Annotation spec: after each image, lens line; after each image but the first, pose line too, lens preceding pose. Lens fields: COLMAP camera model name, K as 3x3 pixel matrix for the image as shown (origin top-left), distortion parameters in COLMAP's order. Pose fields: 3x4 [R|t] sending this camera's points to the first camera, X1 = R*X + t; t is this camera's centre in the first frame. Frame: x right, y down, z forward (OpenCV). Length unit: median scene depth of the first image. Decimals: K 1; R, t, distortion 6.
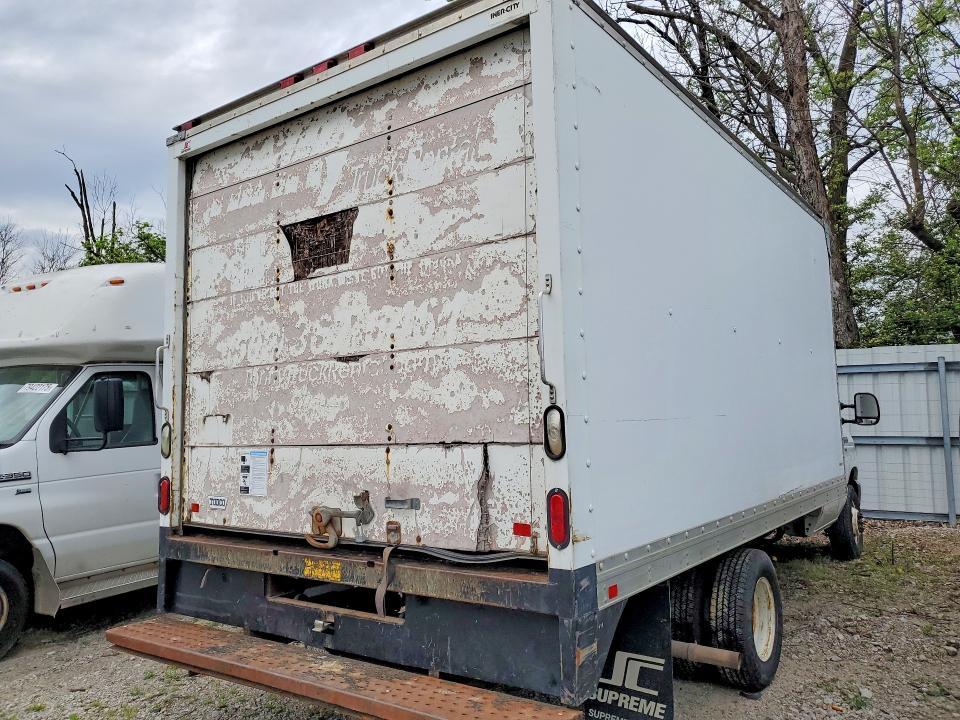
lens RADIAL K [[748.7, 0, 485.0], [0, 748.7, 353.6], [0, 0, 1]] dist [0.064304, -0.076032]
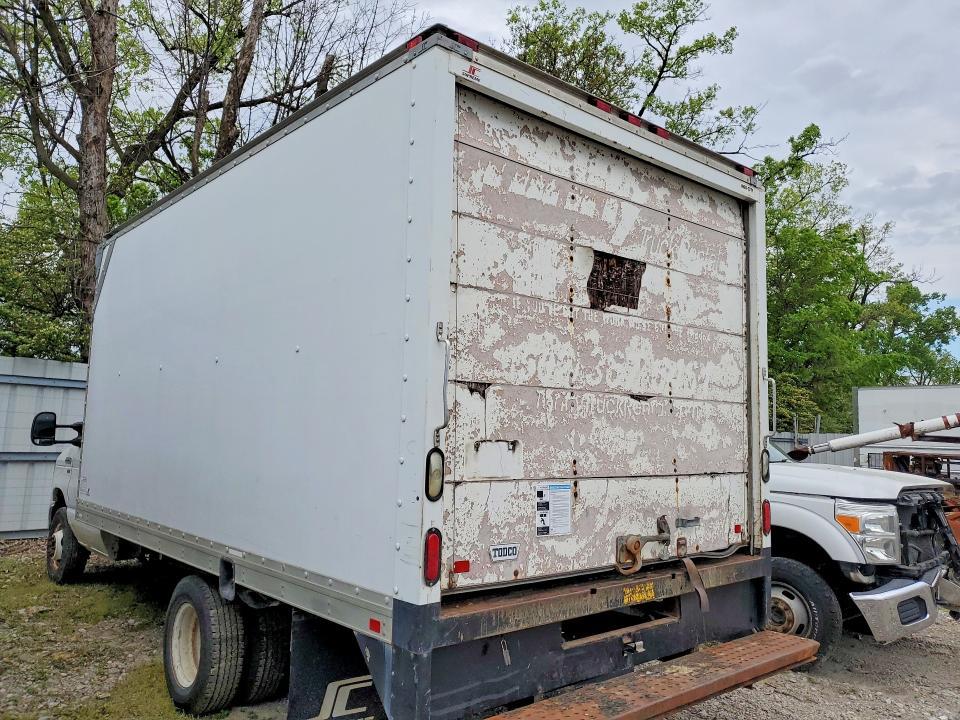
lens RADIAL K [[748.7, 0, 478.0], [0, 748.7, 359.5], [0, 0, 1]] dist [0.064304, -0.076032]
pose [[0.218083, 0.123966, 0.968025, -1.267849], [-0.117436, 0.988026, -0.100071, 0.087329], [-0.968839, -0.091857, 0.230030, 0.950111]]
